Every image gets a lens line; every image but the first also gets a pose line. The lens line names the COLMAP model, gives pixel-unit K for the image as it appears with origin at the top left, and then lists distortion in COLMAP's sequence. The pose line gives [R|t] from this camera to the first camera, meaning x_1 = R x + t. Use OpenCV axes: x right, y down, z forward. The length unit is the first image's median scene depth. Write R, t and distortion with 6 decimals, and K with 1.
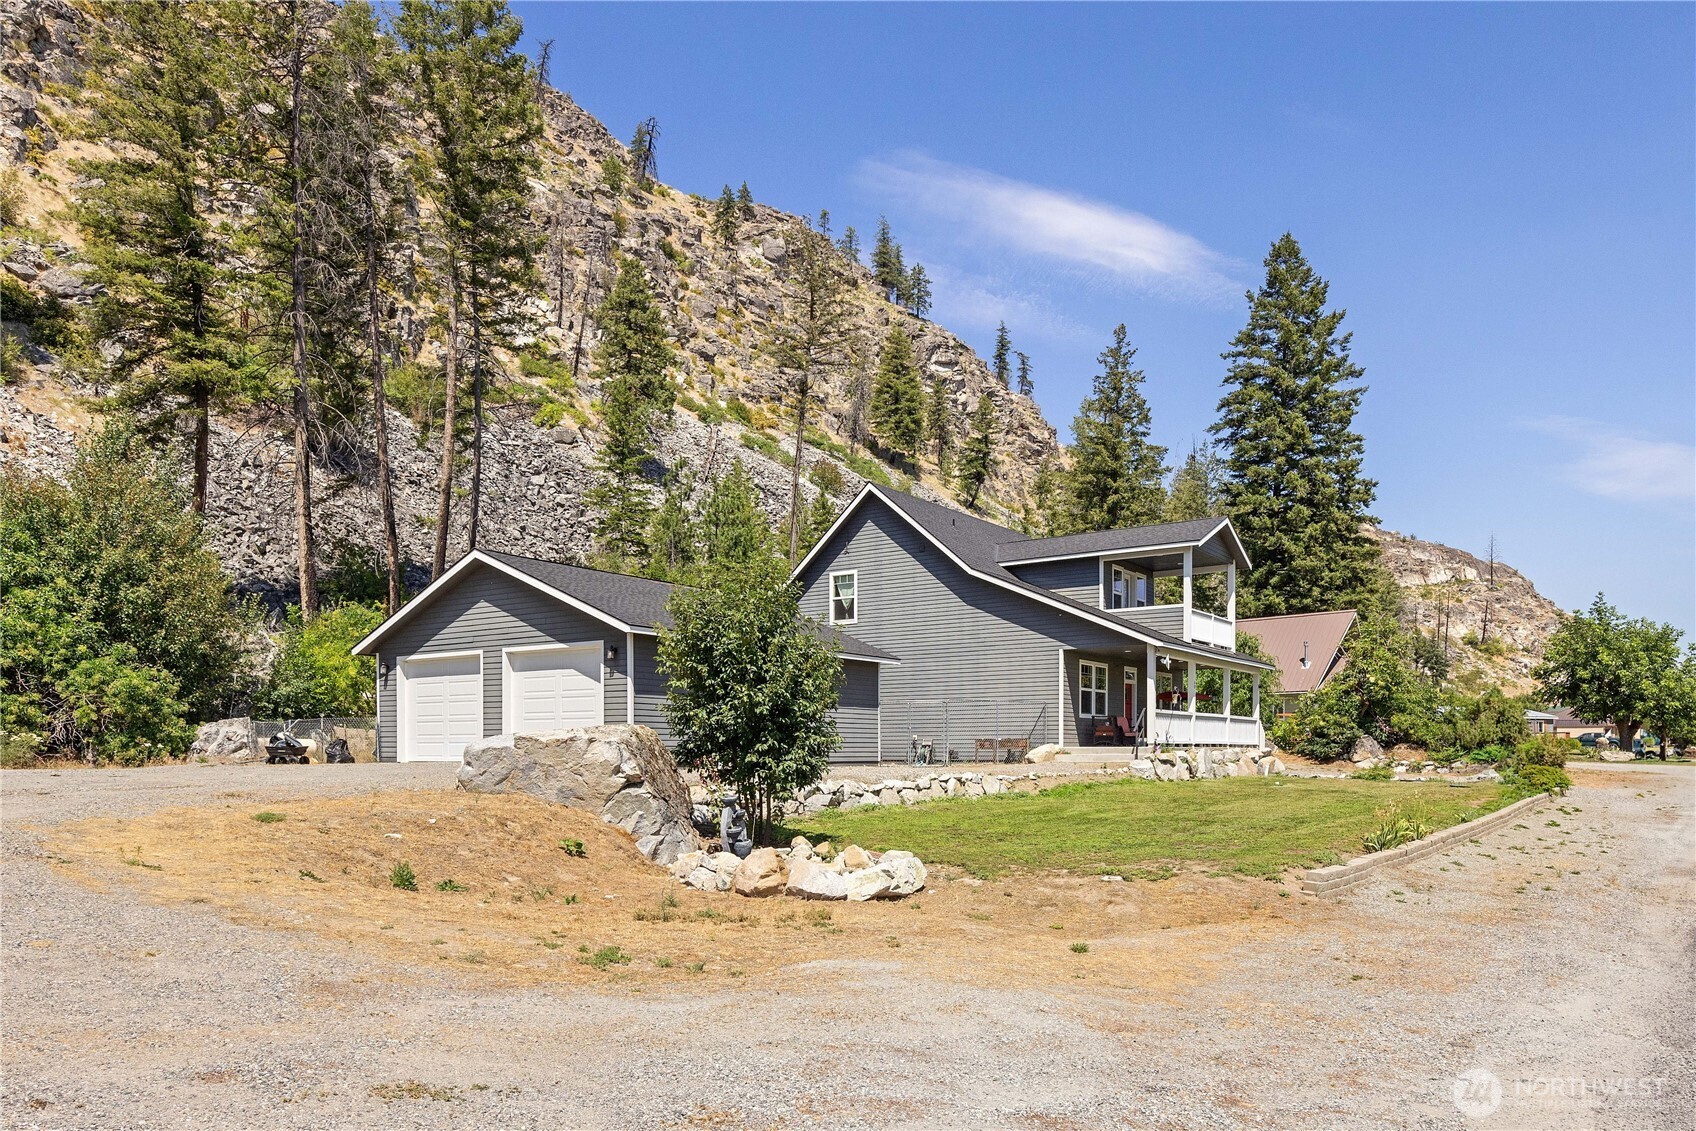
lens RADIAL K [[1200.7, 0, 818.7], [0, 1200.7, 781.1], [0, 0, 1]] dist [0.004403, 0.000237]
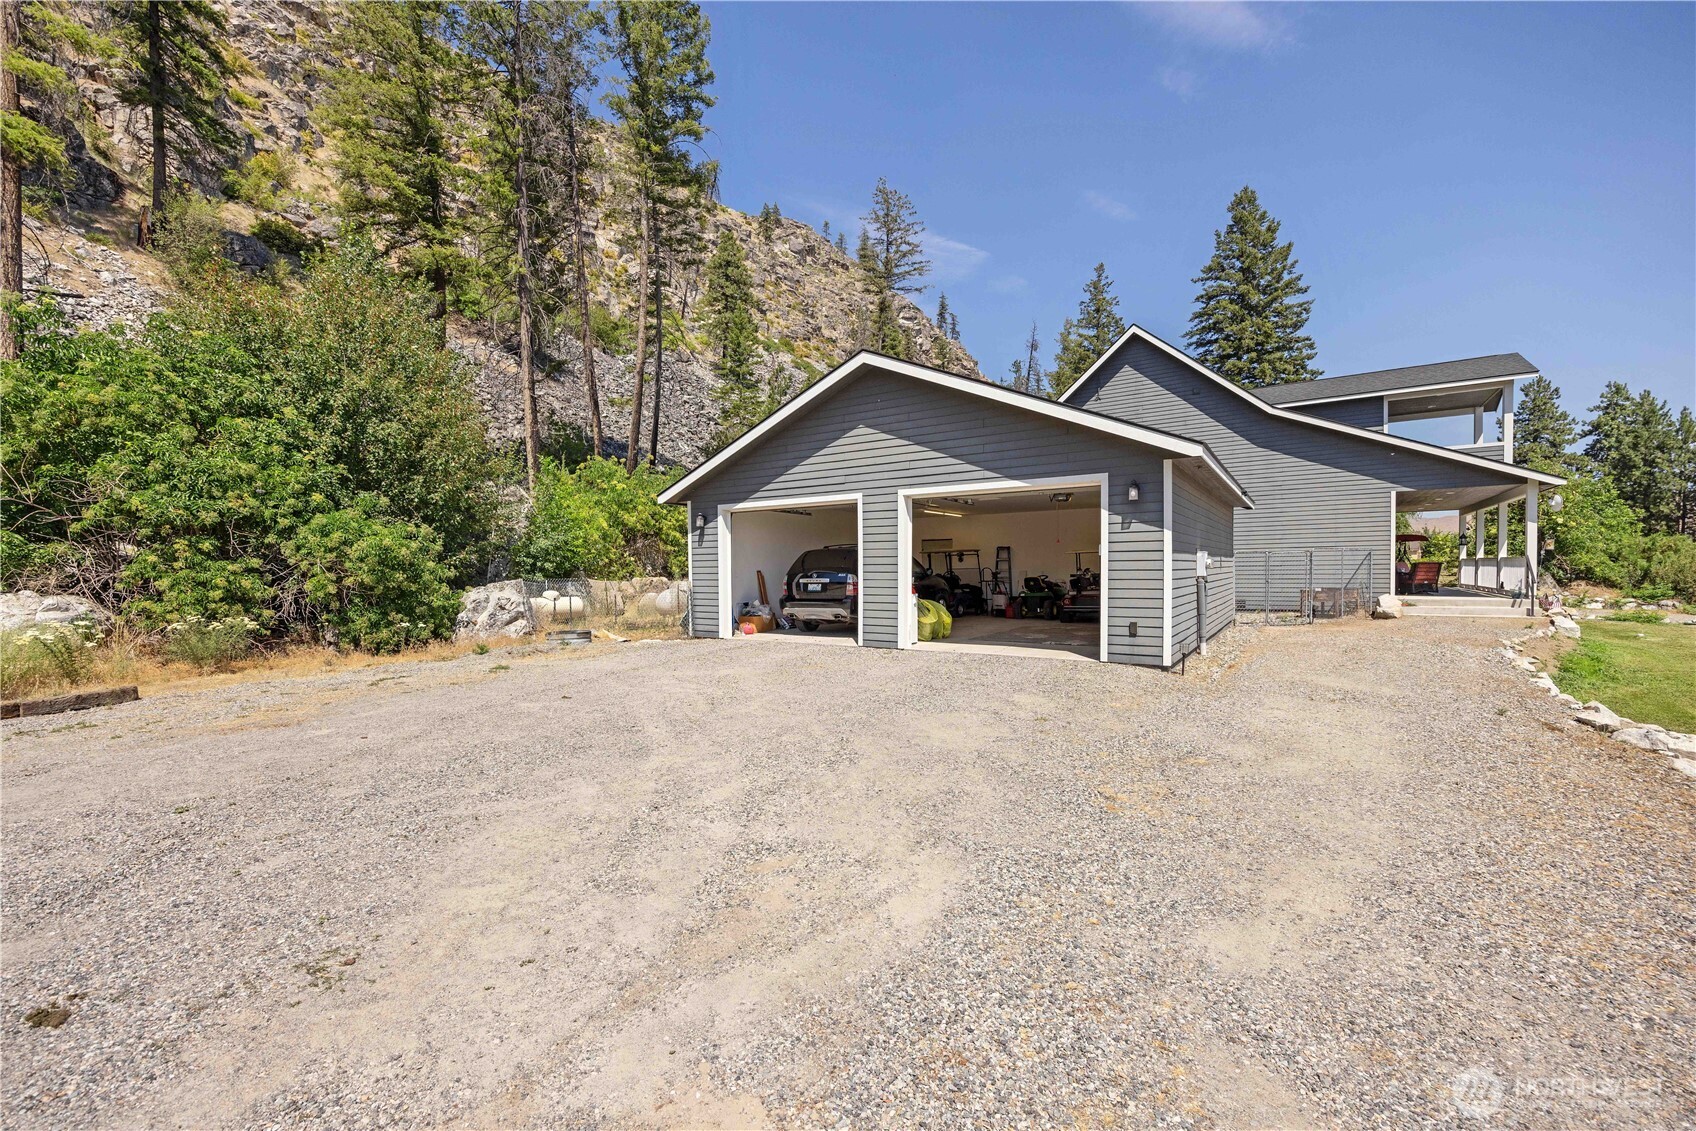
lens RADIAL K [[719.3, 0, 799.0], [0, 719.3, 589.2], [0, 0, 1]] dist [0.005840, -0.002527]
pose [[0.999935, -0.010808, 0.003635, -0.204851], [0.010785, 0.999923, 0.006162, -0.034485], [-0.003701, -0.006123, 0.999974, 0.358974]]
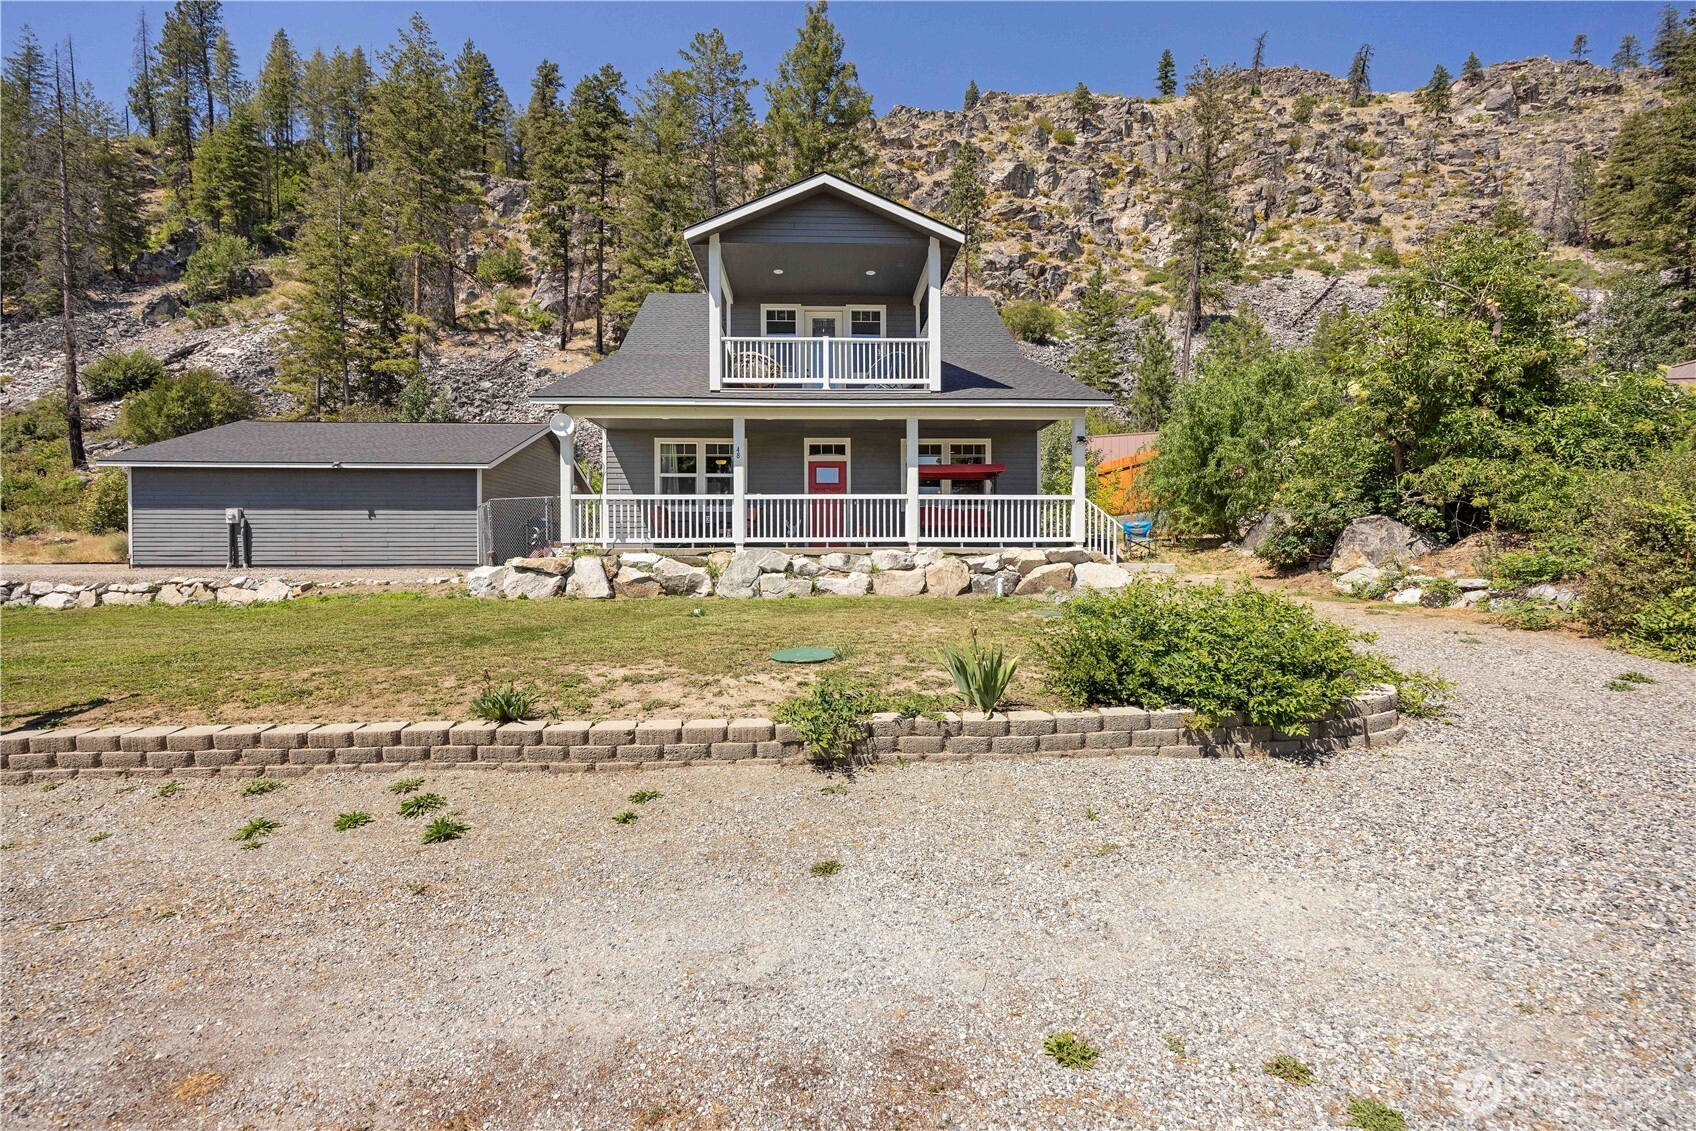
lens RADIAL K [[684.1, 0, 835.3], [0, 684.1, 565.9], [0, 0, 1]] dist [0.000489, -0.000515]
pose [[0.596740, 0.012703, -0.802334, 0.533559], [-0.017299, 0.999846, 0.002964, -0.016837], [0.802248, 0.012111, 0.596868, 0.679282]]
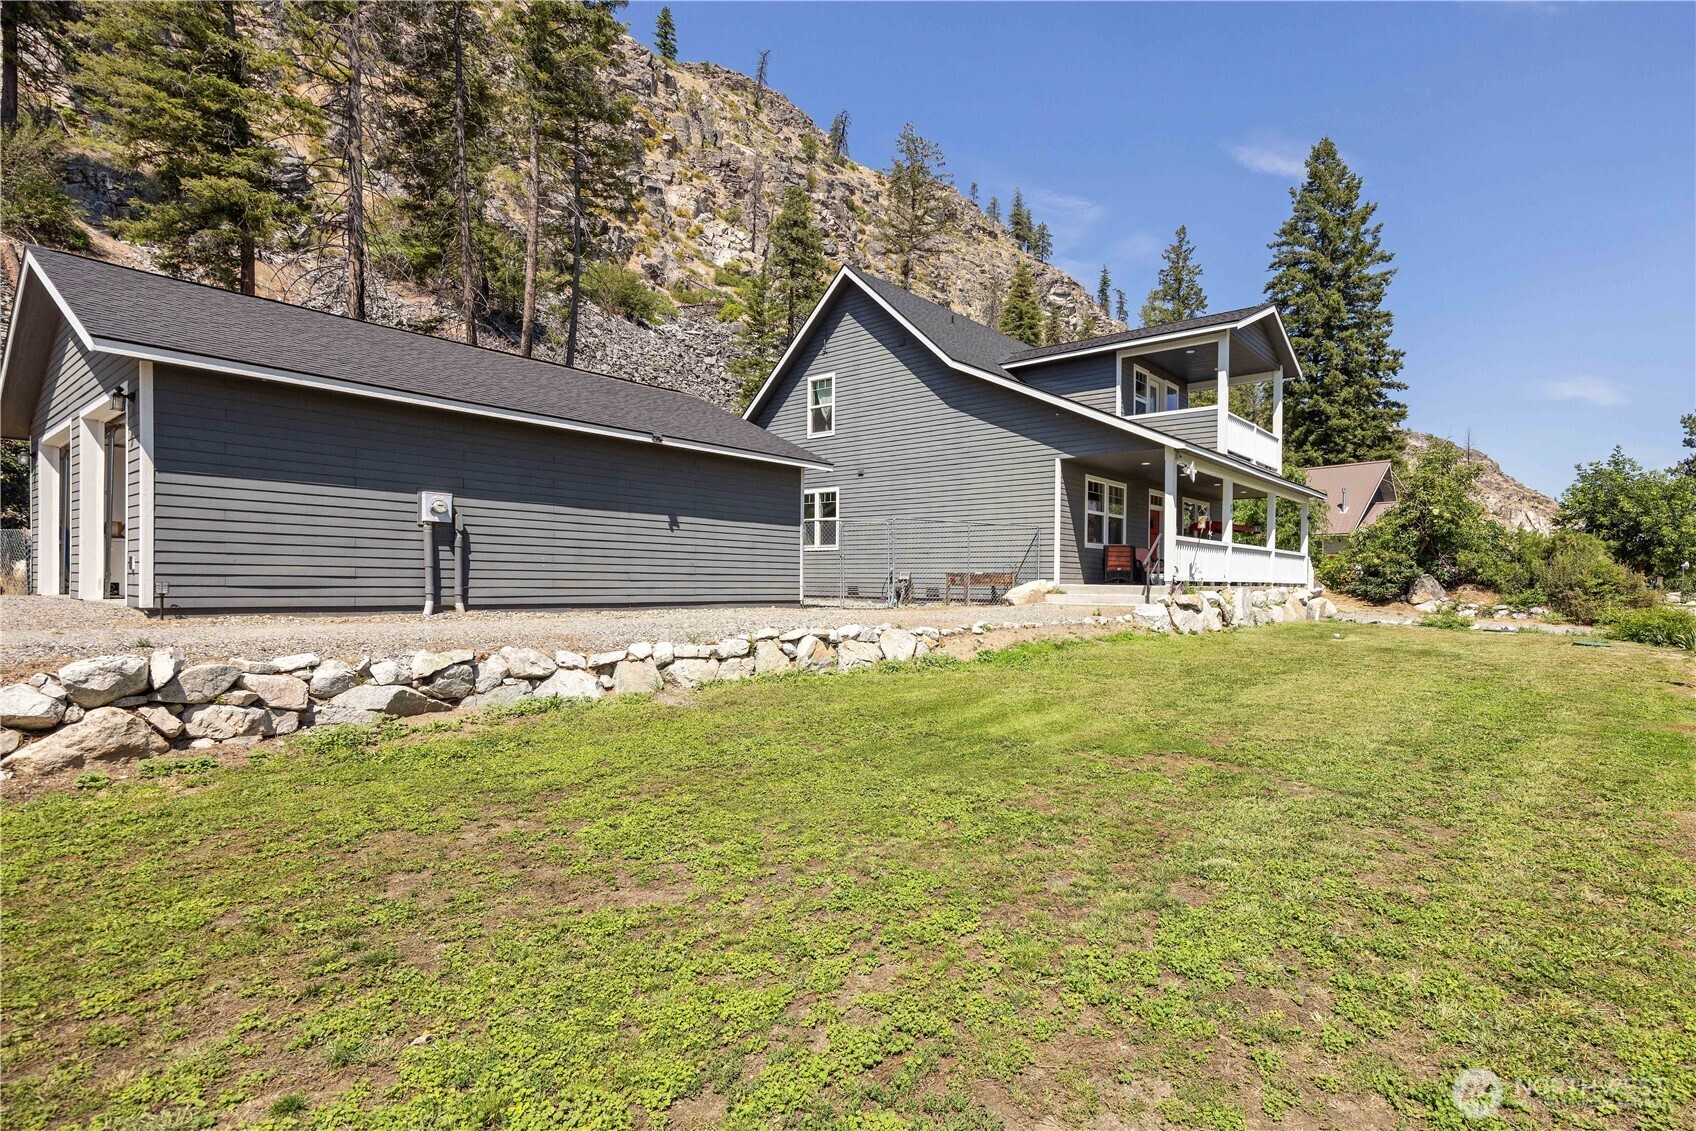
lens RADIAL K [[830.9, 0, 974.8], [0, 830.9, 592.0], [0, 0, 1]] dist [0.004974, -0.002074]
pose [[0.999841, 0.012183, -0.012996, 0.124876], [-0.012353, 0.999838, -0.013118, -0.012549], [0.012834, 0.013276, 0.999830, 0.369975]]
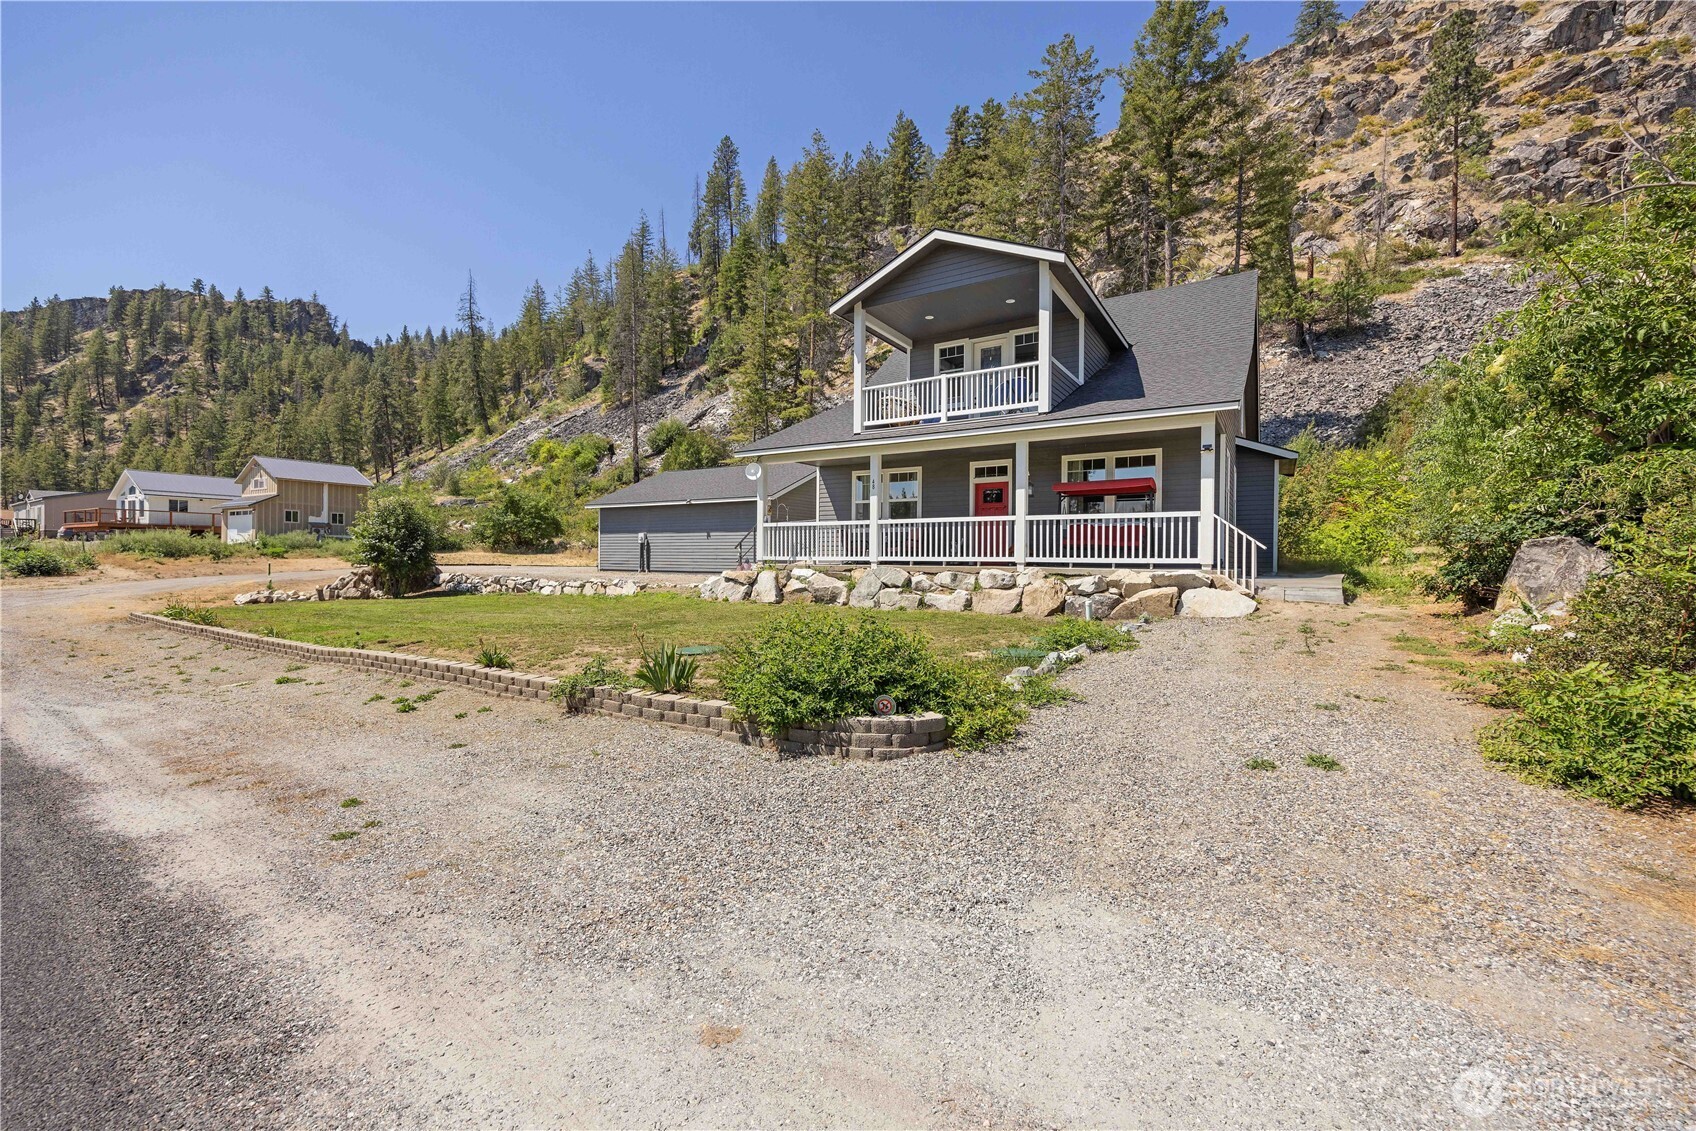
lens RADIAL K [[684.1, 0, 831.1], [0, 684.1, 567.8], [0, 0, 1]] dist [0.000489, -0.000515]
pose [[0.028539, 0.014327, -0.999490, 0.621417], [-0.030409, 0.999447, 0.013458, -0.026342], [0.999130, 0.030009, 0.028959, 0.796570]]
